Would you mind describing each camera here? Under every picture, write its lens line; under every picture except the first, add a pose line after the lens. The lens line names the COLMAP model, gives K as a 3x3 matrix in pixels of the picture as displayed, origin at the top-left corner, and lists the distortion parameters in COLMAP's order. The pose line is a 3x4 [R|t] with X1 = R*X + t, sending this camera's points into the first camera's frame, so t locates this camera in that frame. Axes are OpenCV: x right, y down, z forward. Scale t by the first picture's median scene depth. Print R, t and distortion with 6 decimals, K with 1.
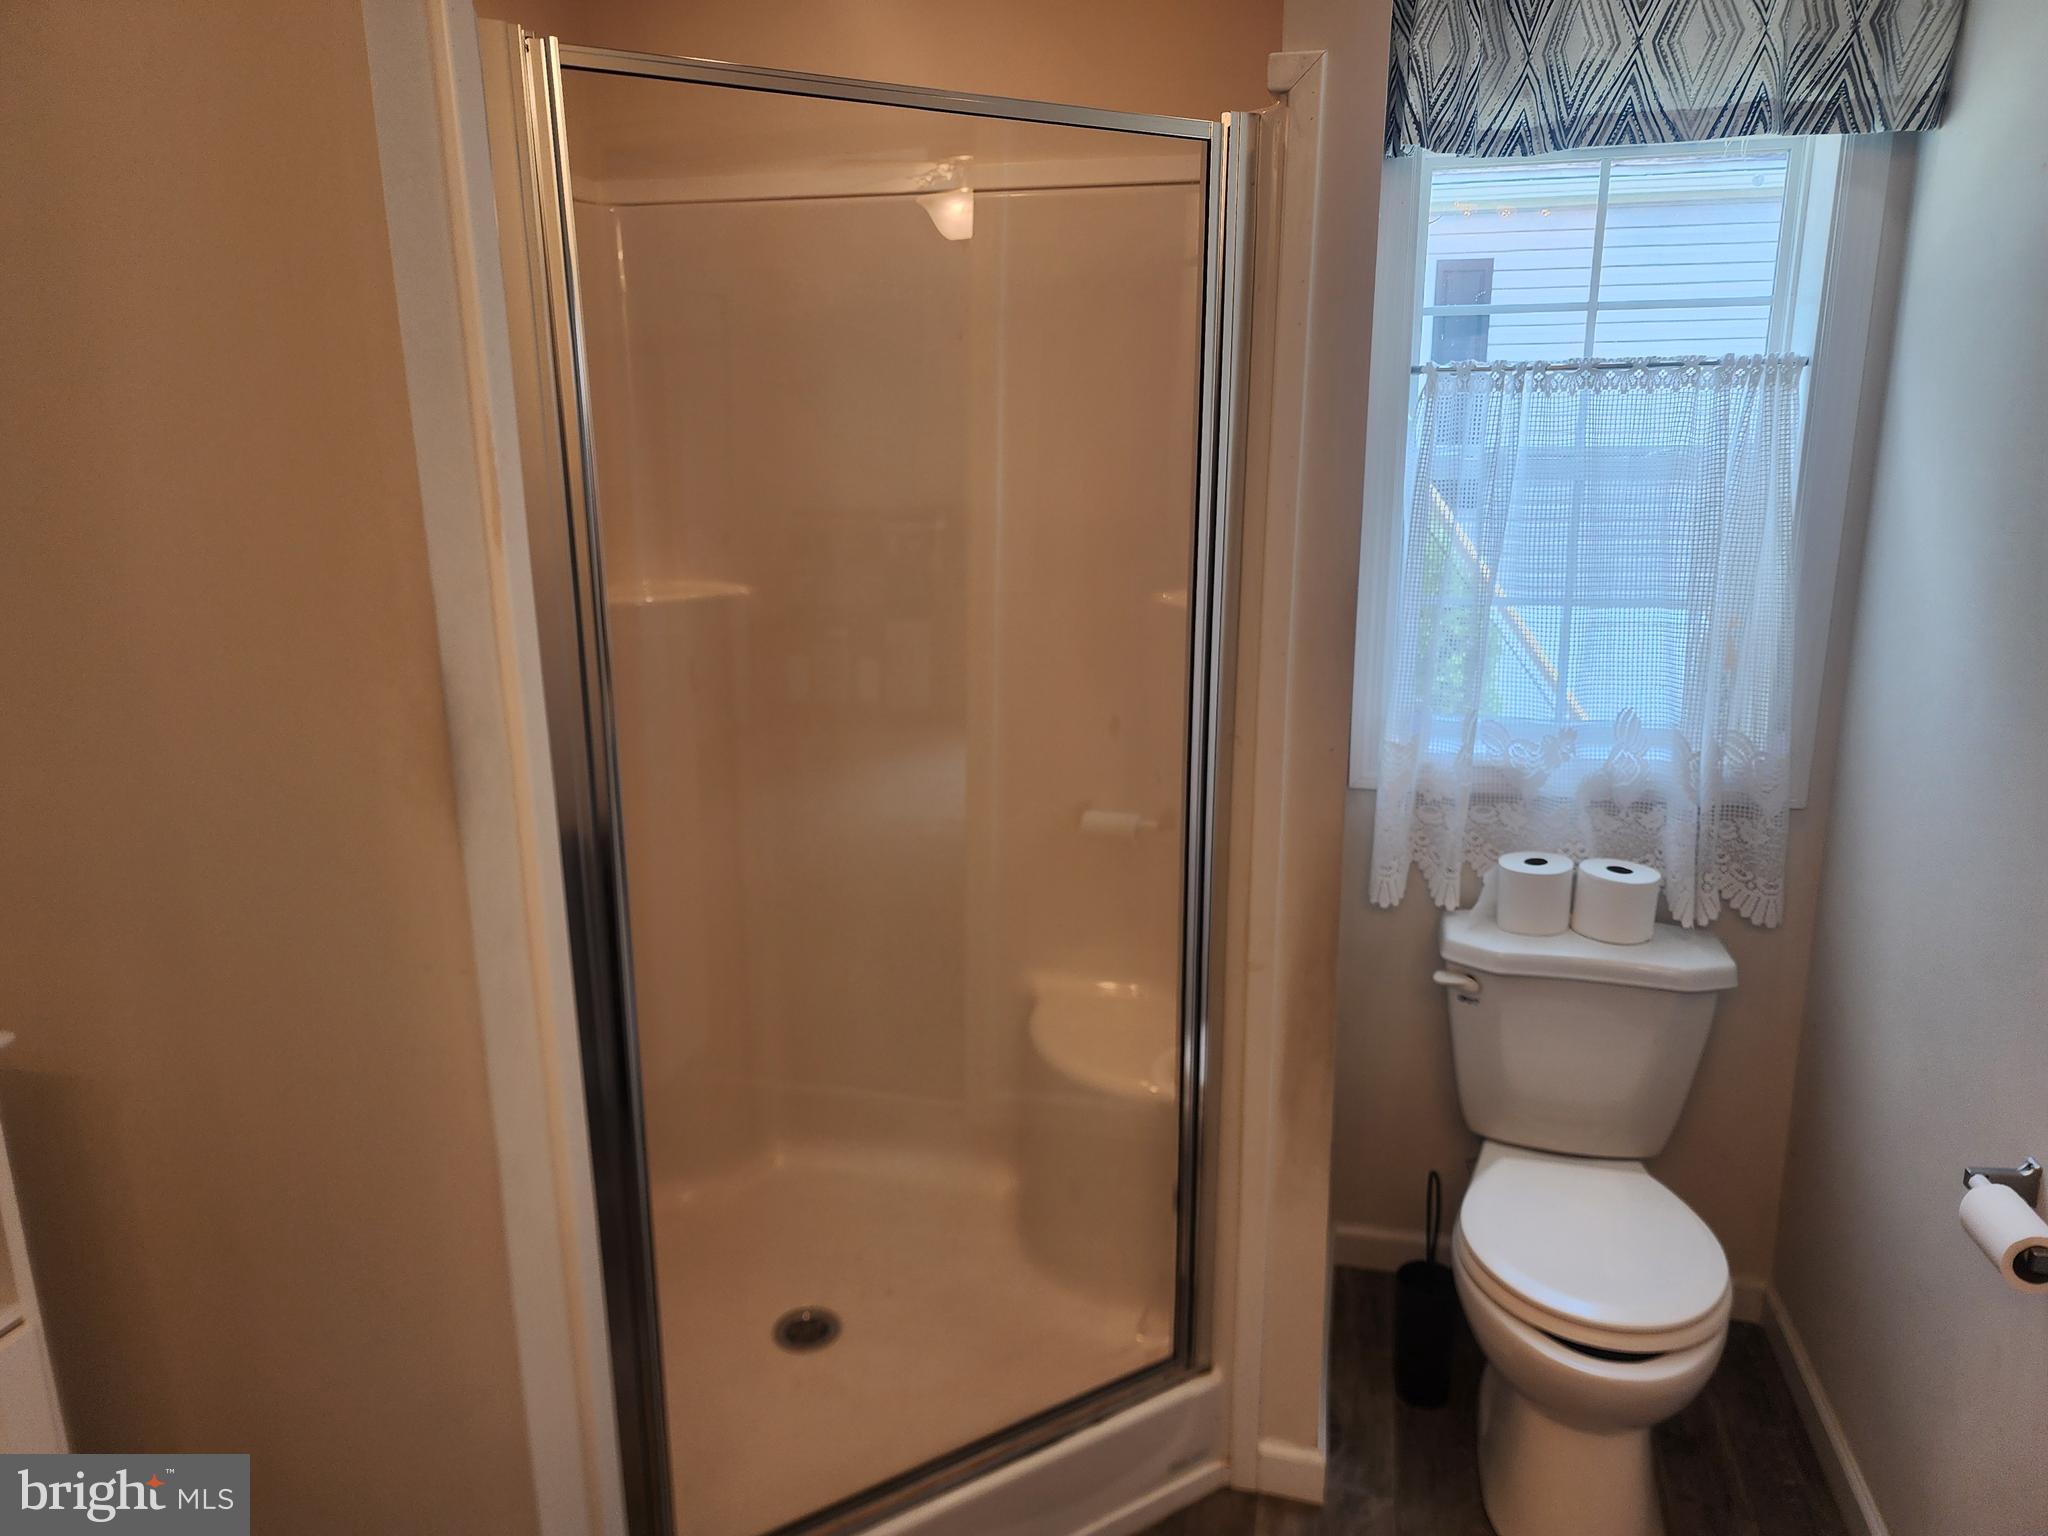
lens RADIAL K [[1385.6, 0, 1024.0], [0, 1385.6, 768.0], [0, 0, 1]] dist [0.079498, -0.075294]
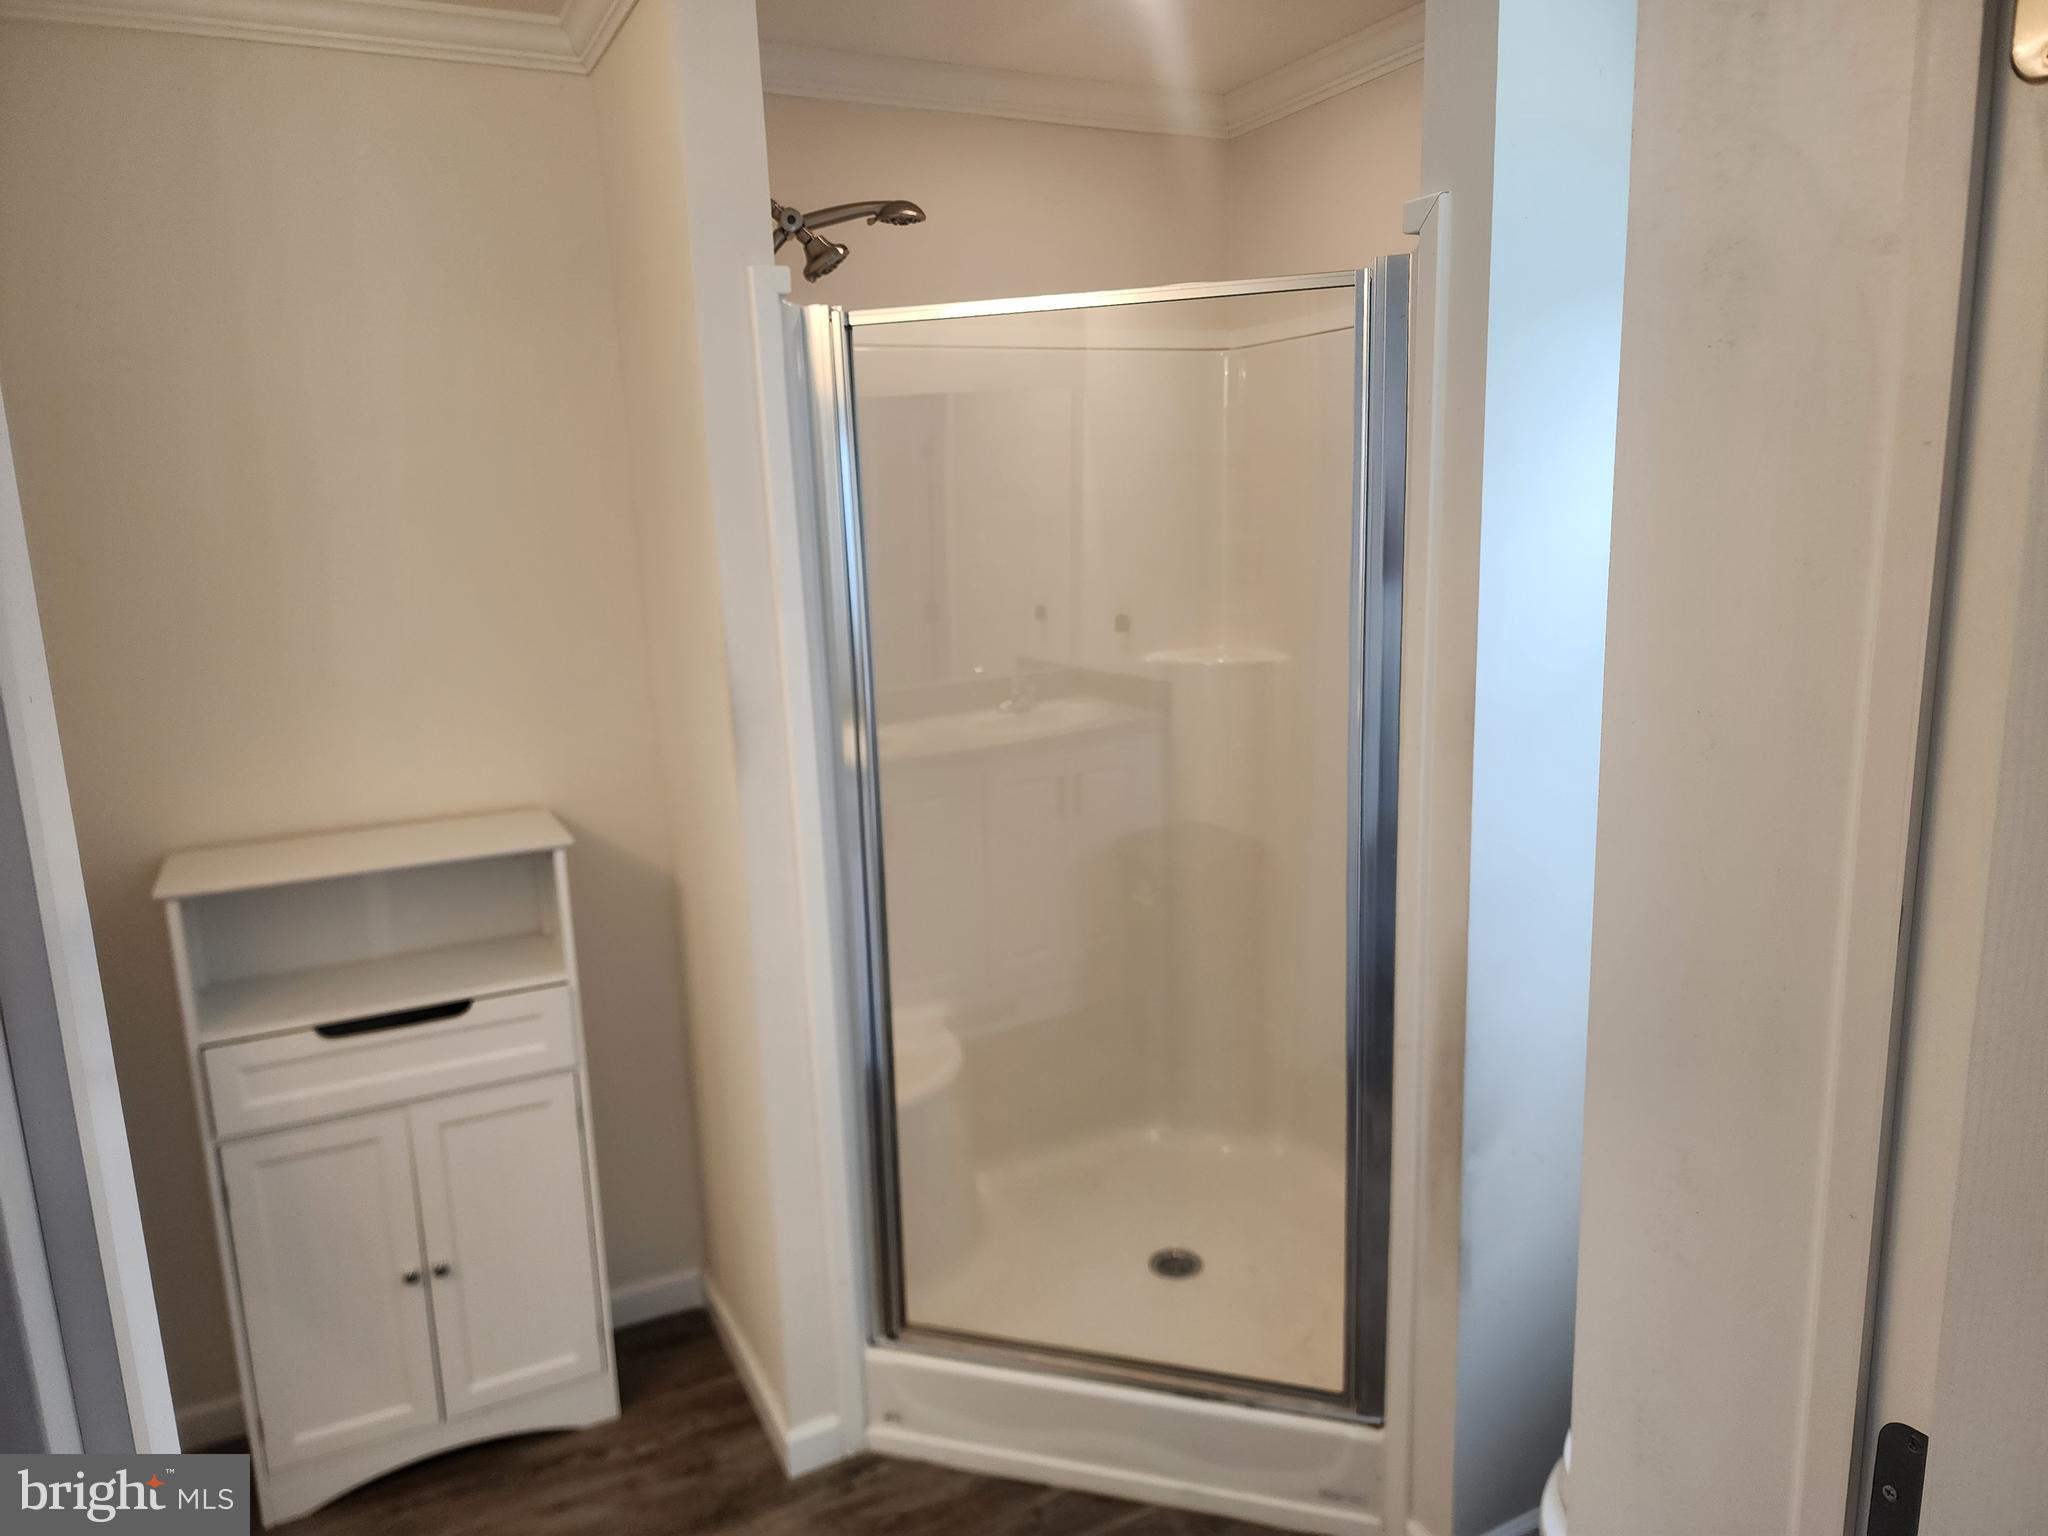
lens RADIAL K [[1385.6, 0, 1024.0], [0, 1385.6, 768.0], [0, 0, 1]] dist [0.079498, -0.075294]
pose [[0.660922, 0.130375, -0.739043, 0.683637], [-0.156834, 0.987044, 0.033869, -0.050733], [0.733884, 0.093522, 0.672806, 0.055655]]
